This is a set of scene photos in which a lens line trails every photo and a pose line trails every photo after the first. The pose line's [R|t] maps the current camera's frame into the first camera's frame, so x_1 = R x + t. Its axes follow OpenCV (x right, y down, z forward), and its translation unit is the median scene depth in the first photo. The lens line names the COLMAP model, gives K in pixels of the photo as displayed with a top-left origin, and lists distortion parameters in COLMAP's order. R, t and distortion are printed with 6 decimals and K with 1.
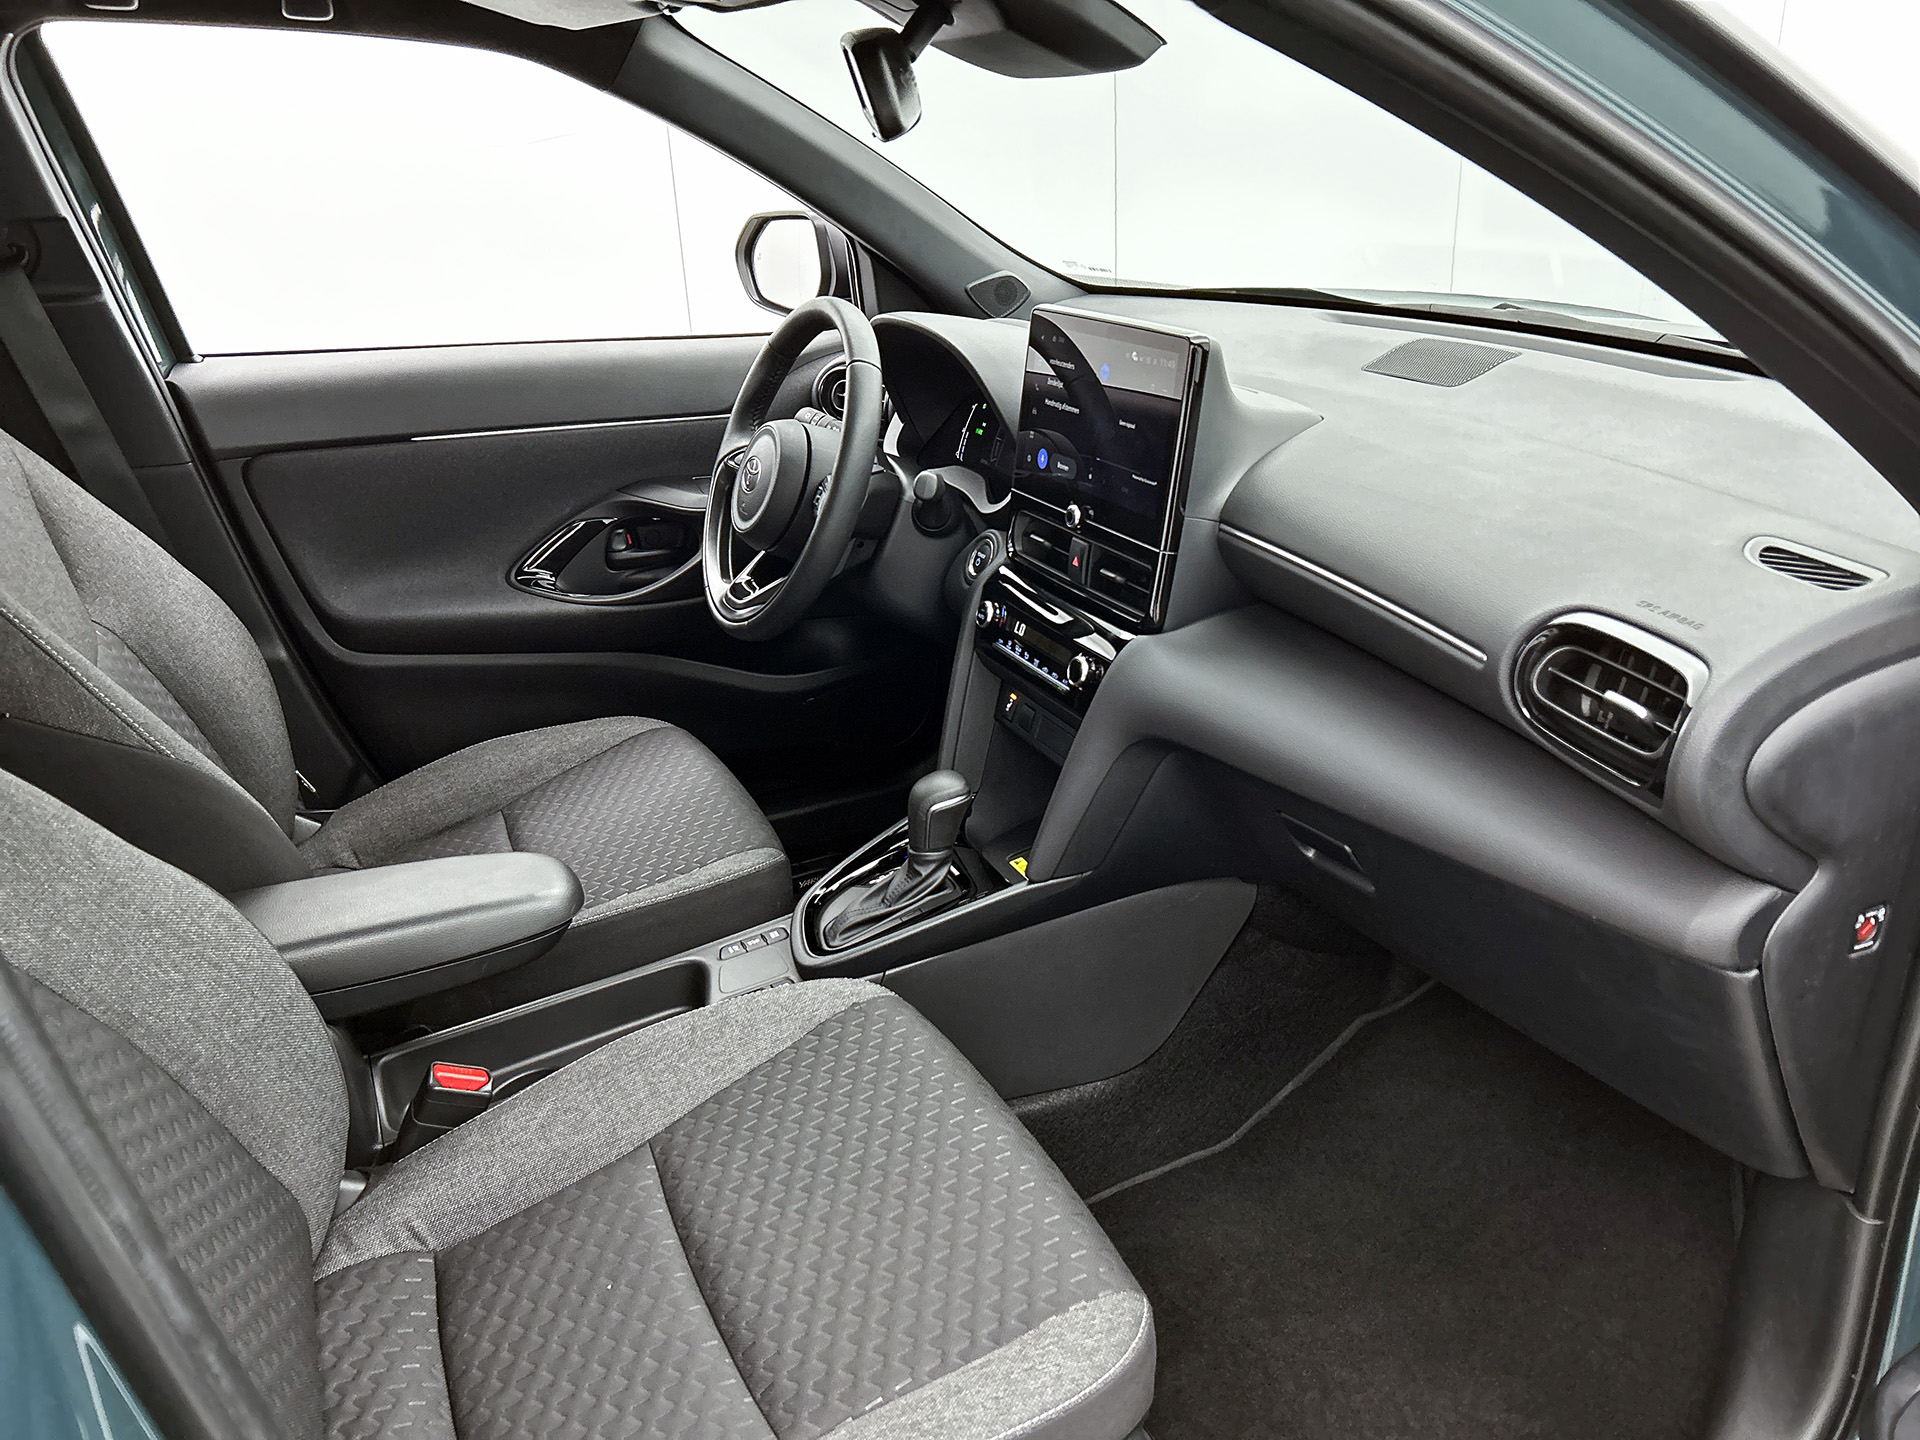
lens RADIAL K [[1413.5, 0, 985.3], [0, 1413.5, 721.3], [0, 0, 1]] dist [0.051019, -0.074964]
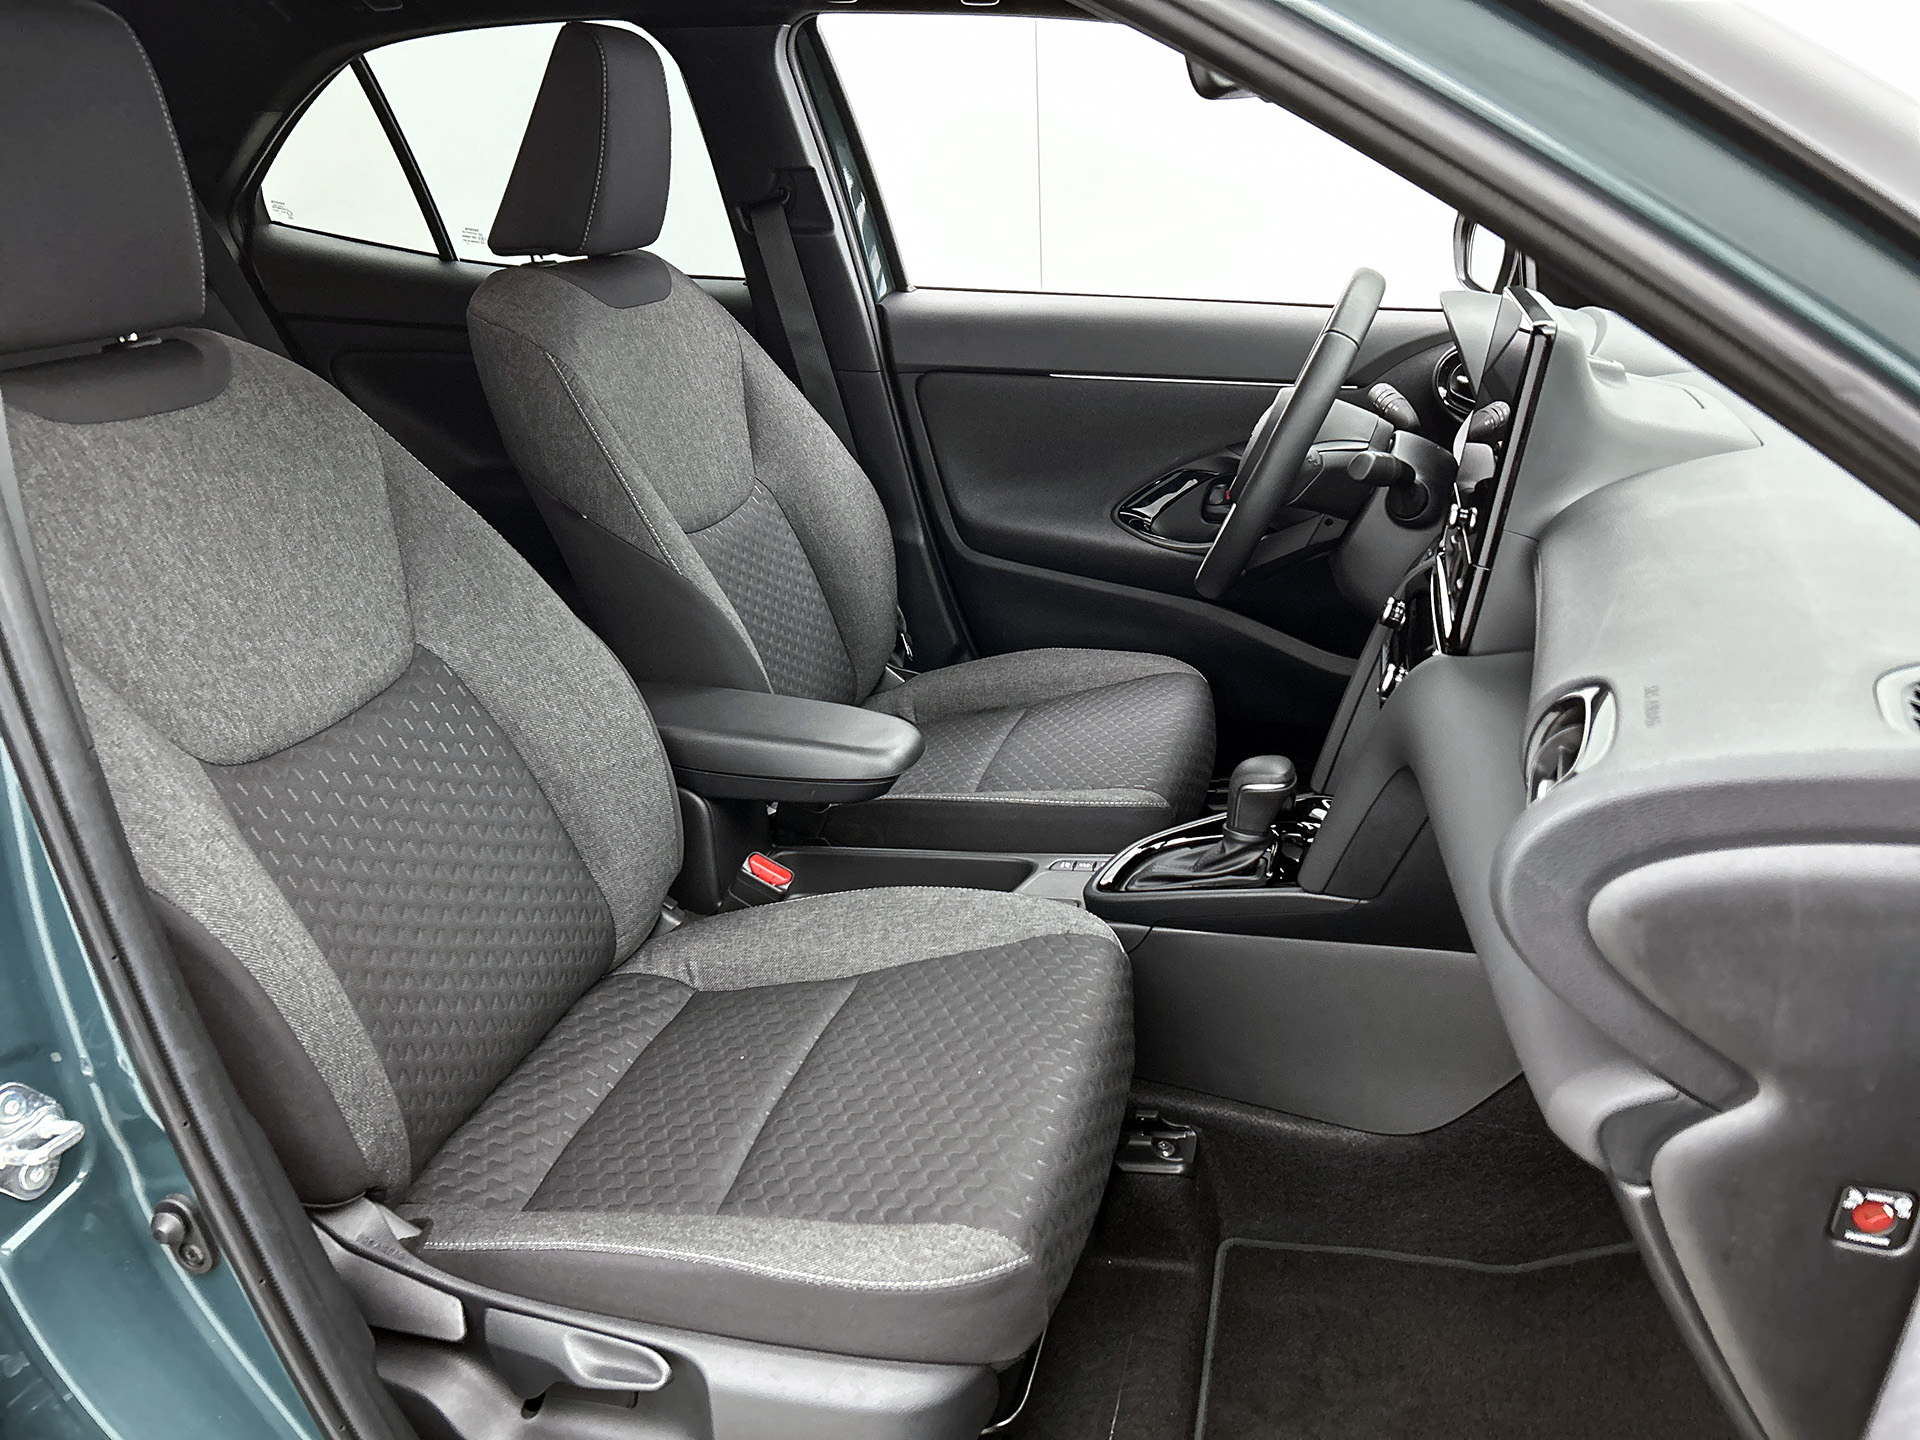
lens RADIAL K [[1413.5, 0, 985.3], [0, 1413.5, 721.3], [0, 0, 1]] dist [0.051019, -0.074964]
pose [[0.766148, 0.251927, -0.591228, 0.364784], [-0.246751, 0.964765, 0.091339, -0.025744], [0.593407, 0.075907, 0.801315, 0.095092]]
